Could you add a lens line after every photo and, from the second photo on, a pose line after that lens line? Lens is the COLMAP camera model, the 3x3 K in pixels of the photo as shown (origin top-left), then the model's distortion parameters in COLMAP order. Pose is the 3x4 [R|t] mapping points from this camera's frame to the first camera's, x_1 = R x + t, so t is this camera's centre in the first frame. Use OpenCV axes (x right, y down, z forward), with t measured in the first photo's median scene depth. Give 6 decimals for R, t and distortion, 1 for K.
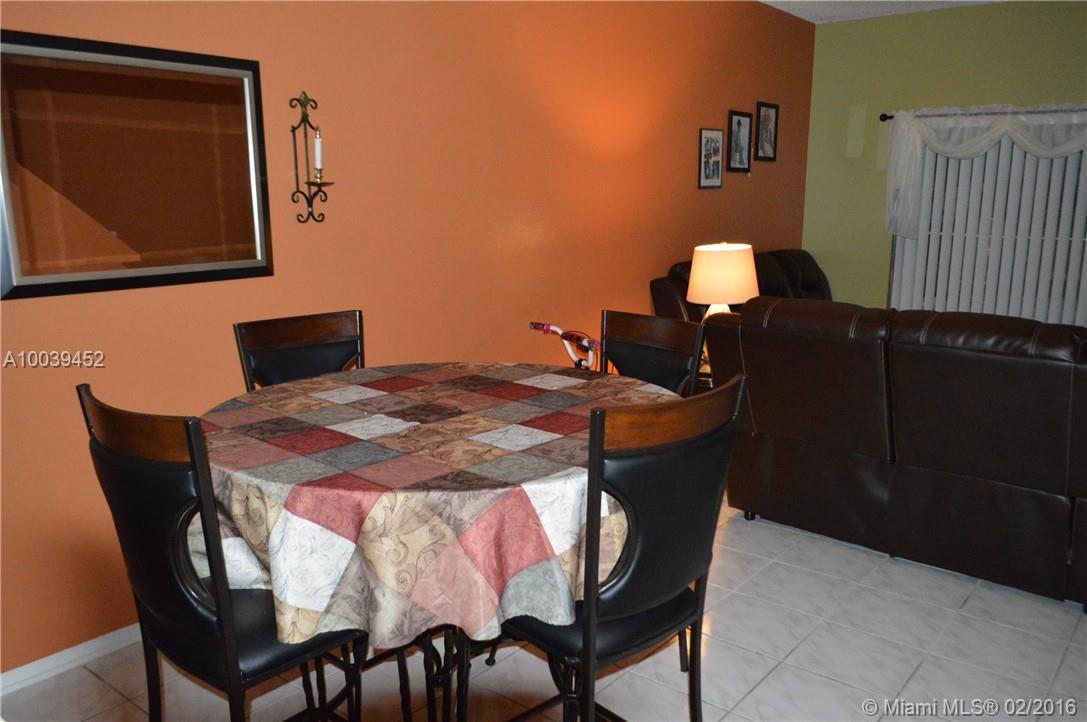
lens RADIAL K [[850.9, 0, 547.3], [0, 850.9, 375.3], [0, 0, 1]] dist [-0.019475, 0.003634]
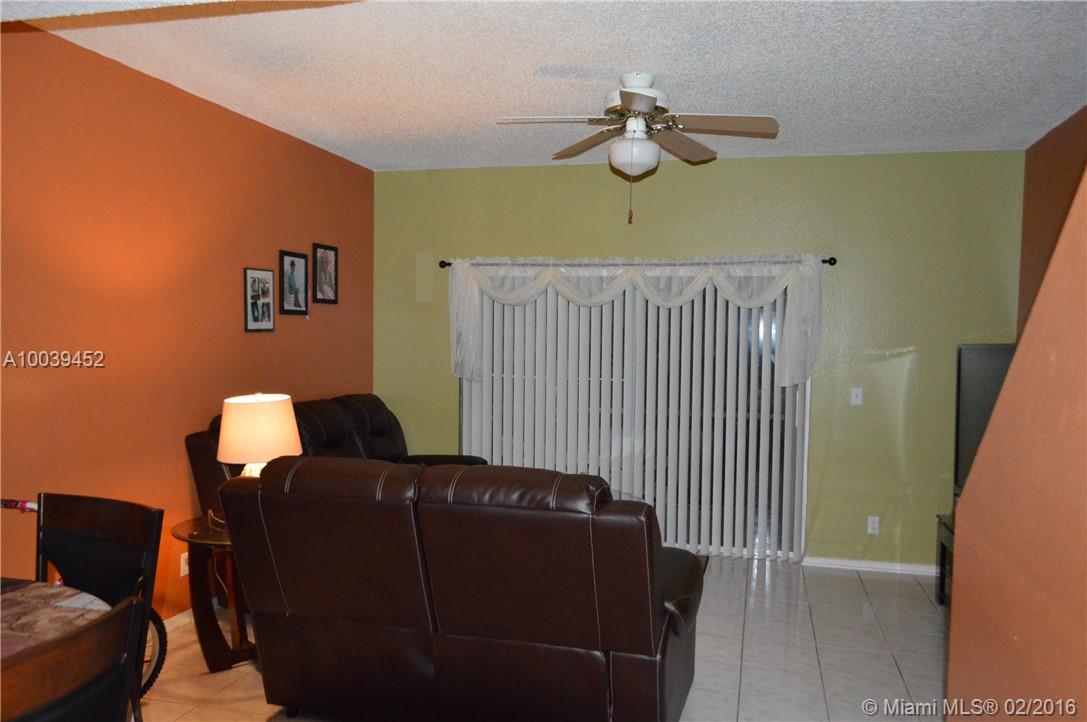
lens RADIAL K [[850.9, 0, 547.3], [0, 850.9, 375.3], [0, 0, 1]] dist [-0.019475, 0.003634]
pose [[0.904894, -0.011299, 0.425487, 0.080917], [0.078662, 0.986867, -0.141087, -0.019558], [-0.418305, 0.161139, 0.893899, 0.057393]]
